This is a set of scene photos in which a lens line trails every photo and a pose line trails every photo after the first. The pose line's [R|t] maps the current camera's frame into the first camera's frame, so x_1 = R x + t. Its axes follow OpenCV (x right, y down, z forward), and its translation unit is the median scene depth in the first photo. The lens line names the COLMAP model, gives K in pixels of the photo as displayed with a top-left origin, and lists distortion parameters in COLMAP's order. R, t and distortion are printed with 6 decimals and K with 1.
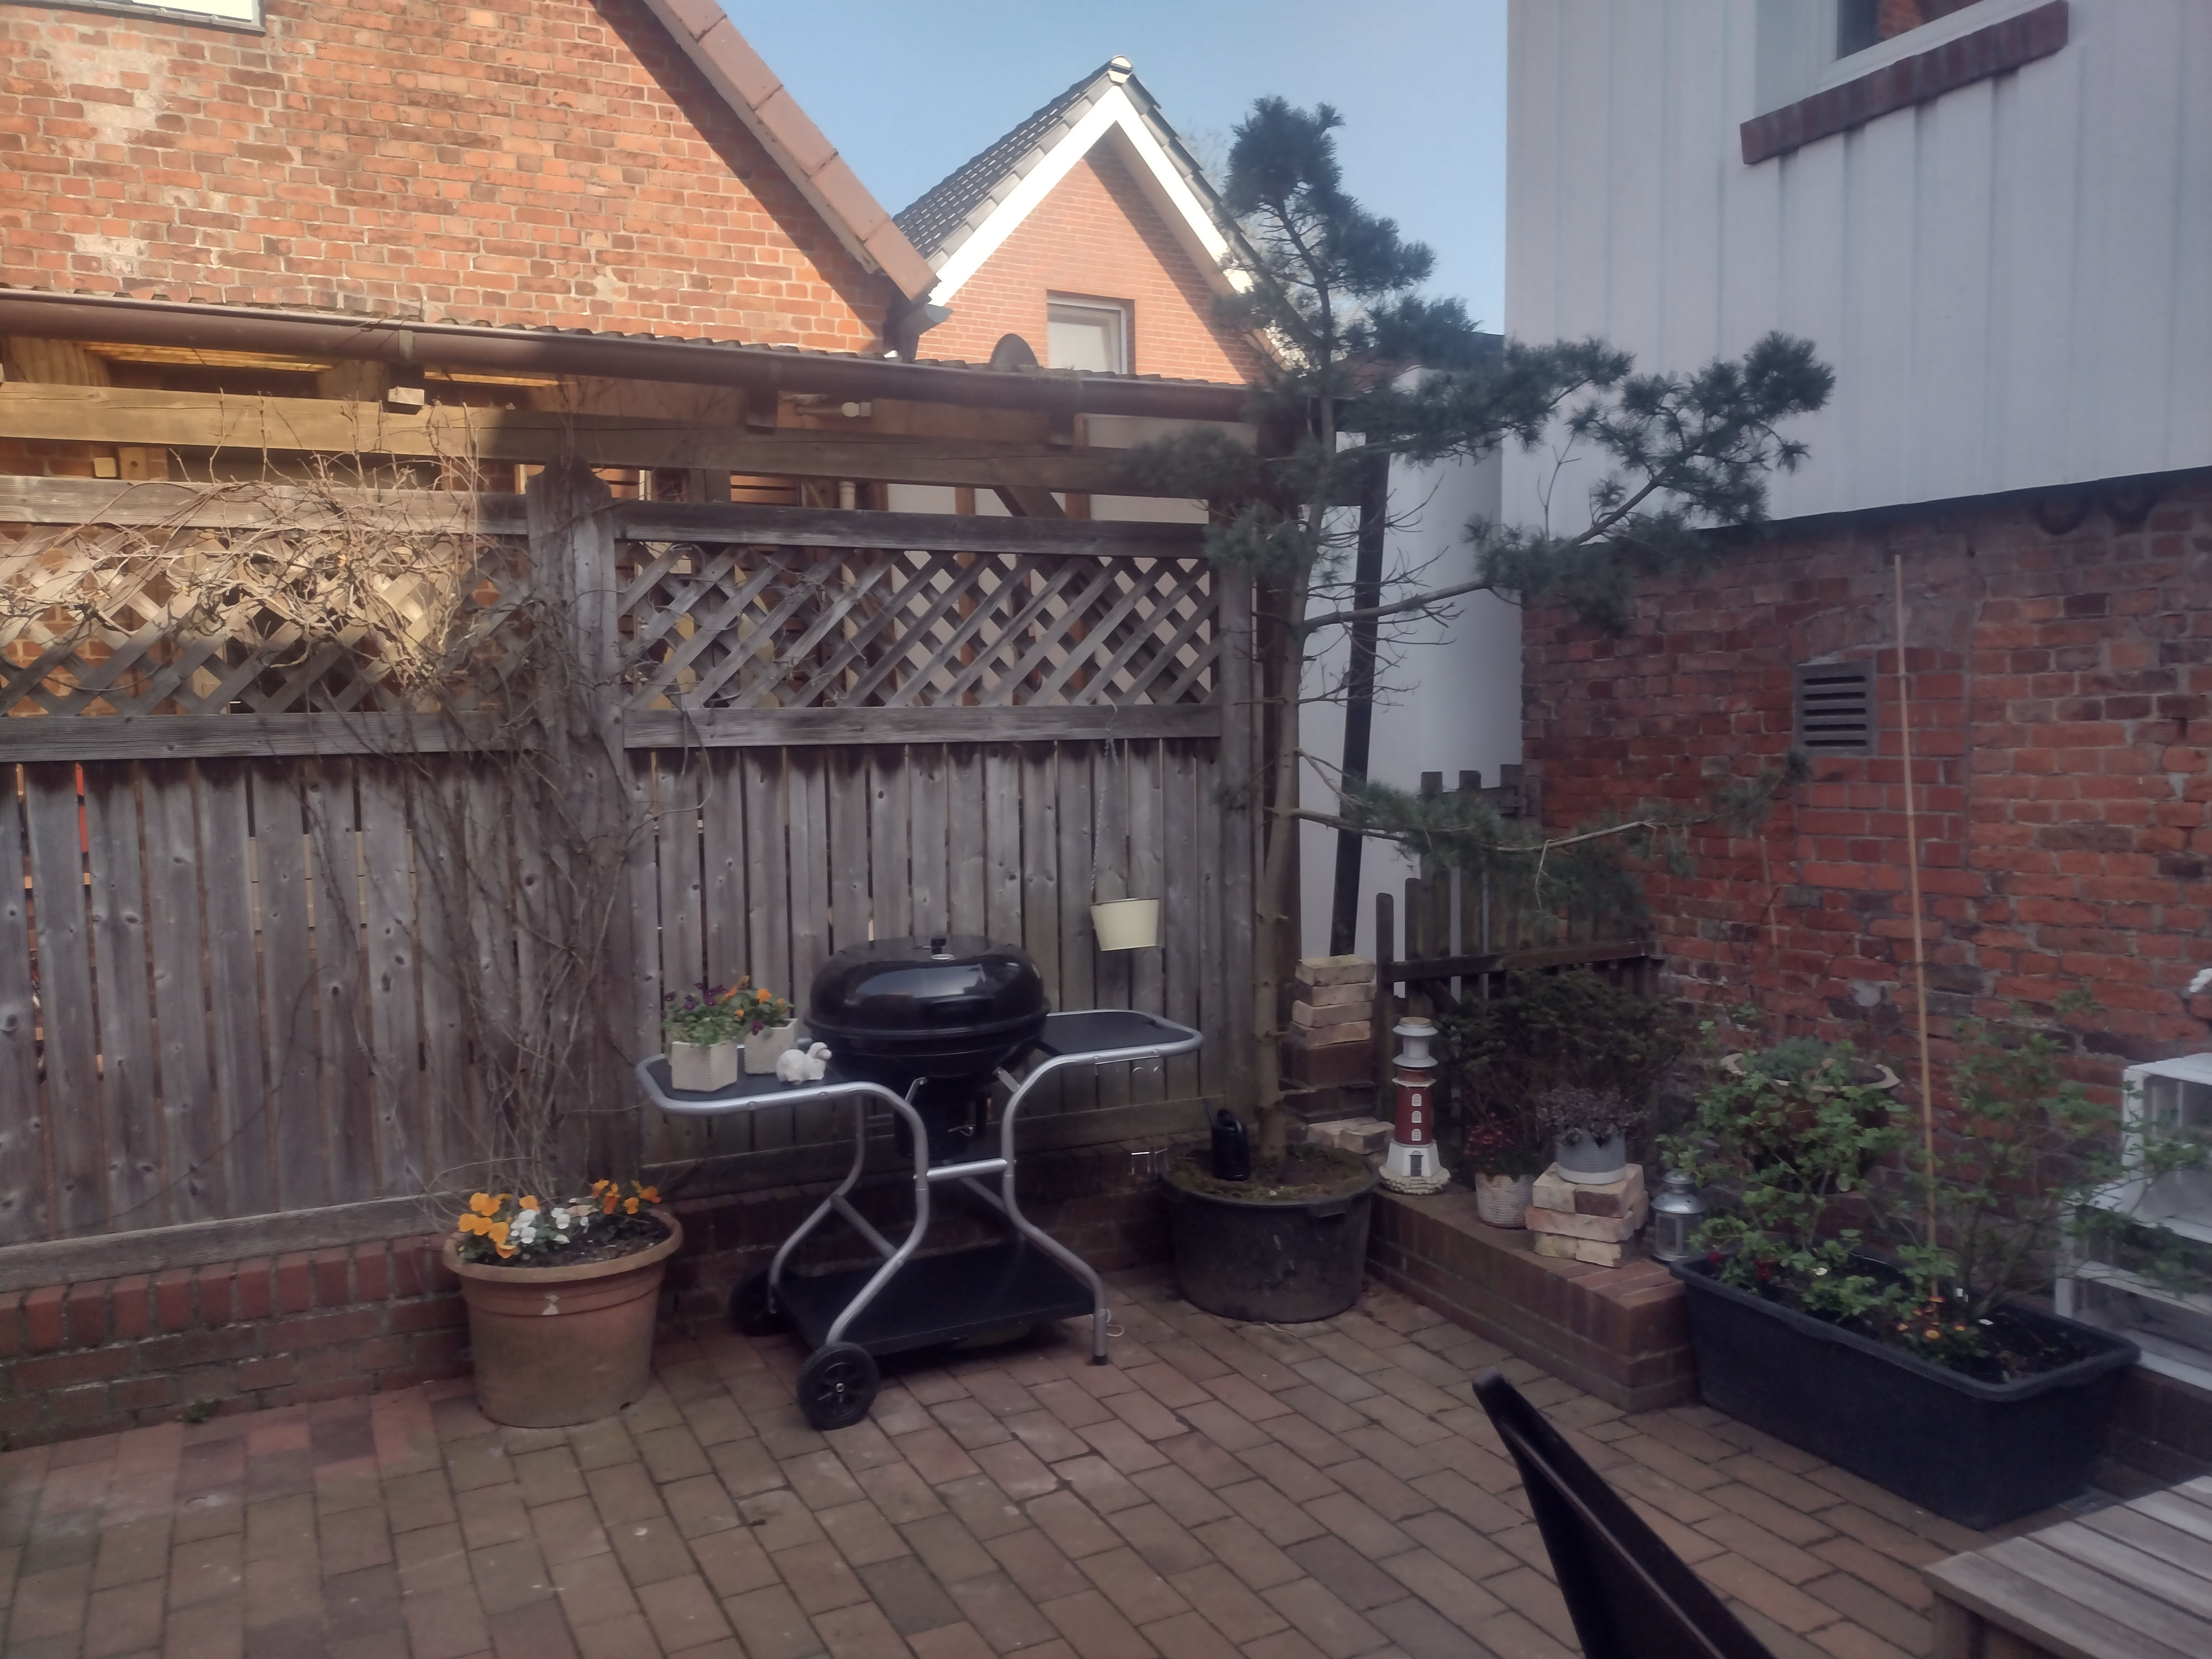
lens RADIAL K [[1663.7, 0, 1109.2], [0, 1663.7, 825.6], [0, 0, 1]] dist [0.073245, -0.066509]
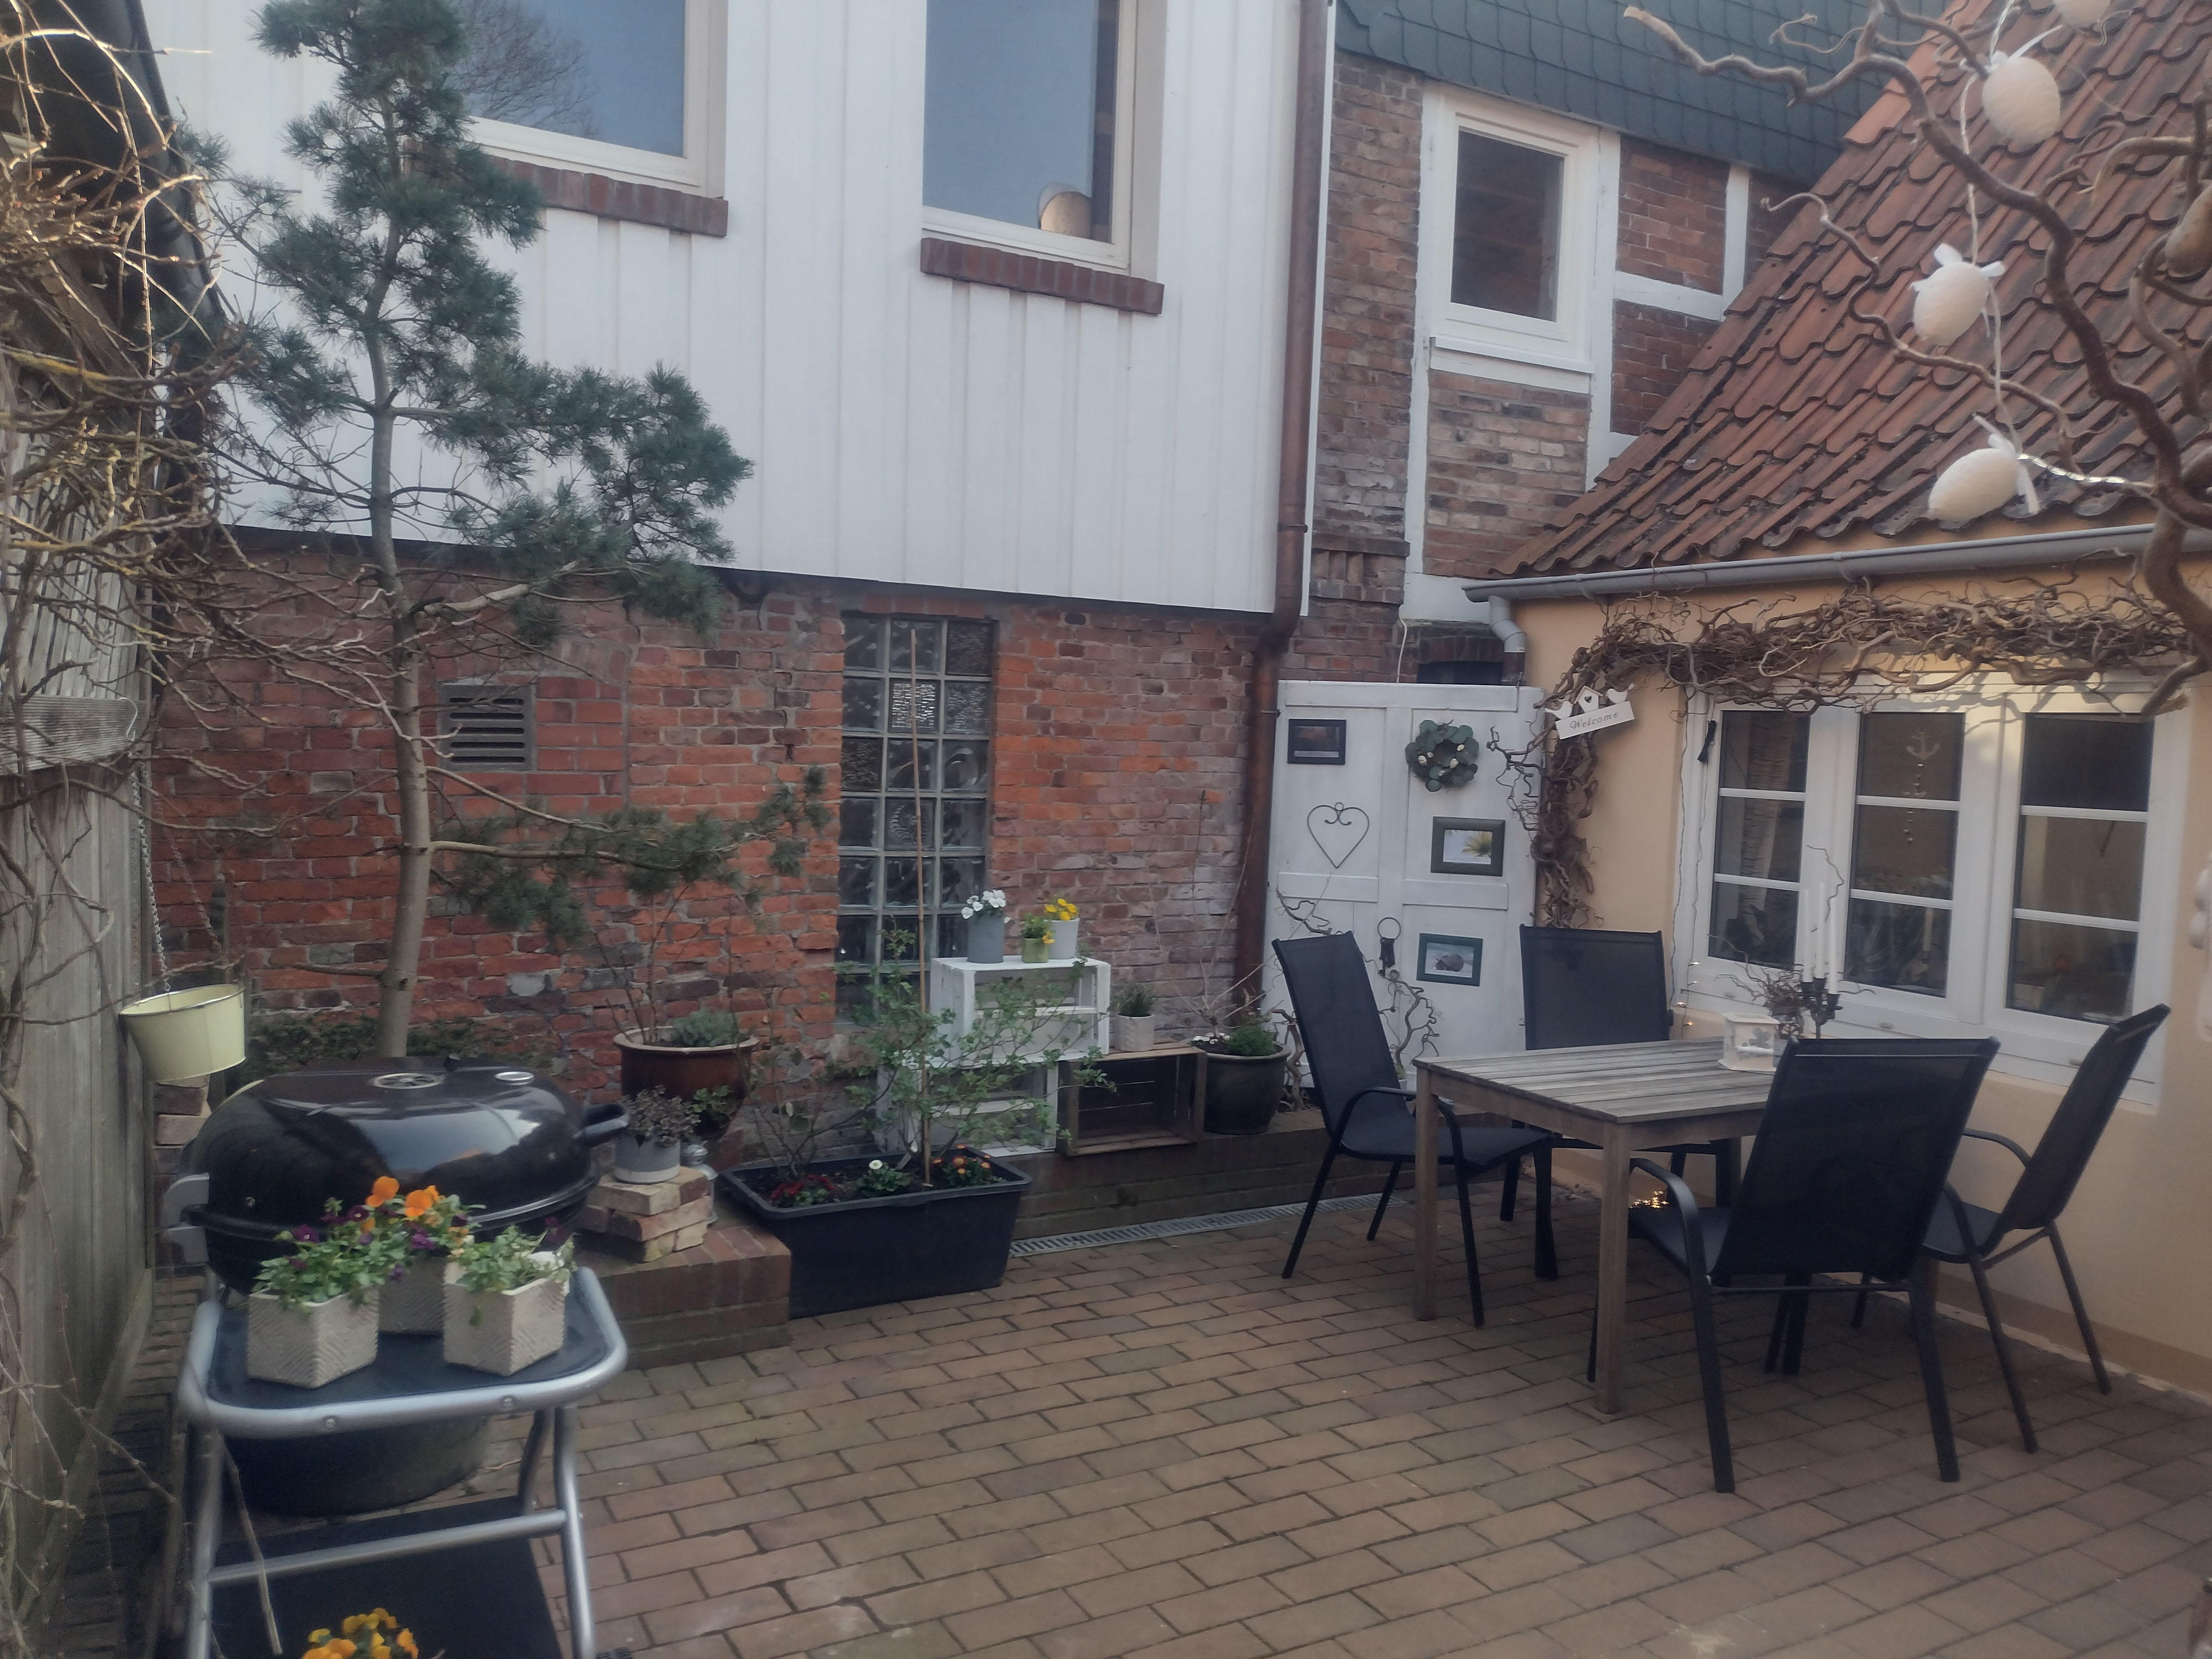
lens RADIAL K [[1663.7, 0, 1109.7], [0, 1663.7, 838.4], [0, 0, 1]] dist [0.073245, -0.066509]
pose [[-0.028773, -0.049753, 0.998347, -0.761286], [0.041530, 0.997839, 0.050925, -0.042740], [-0.998723, 0.042926, -0.026645, 0.734685]]
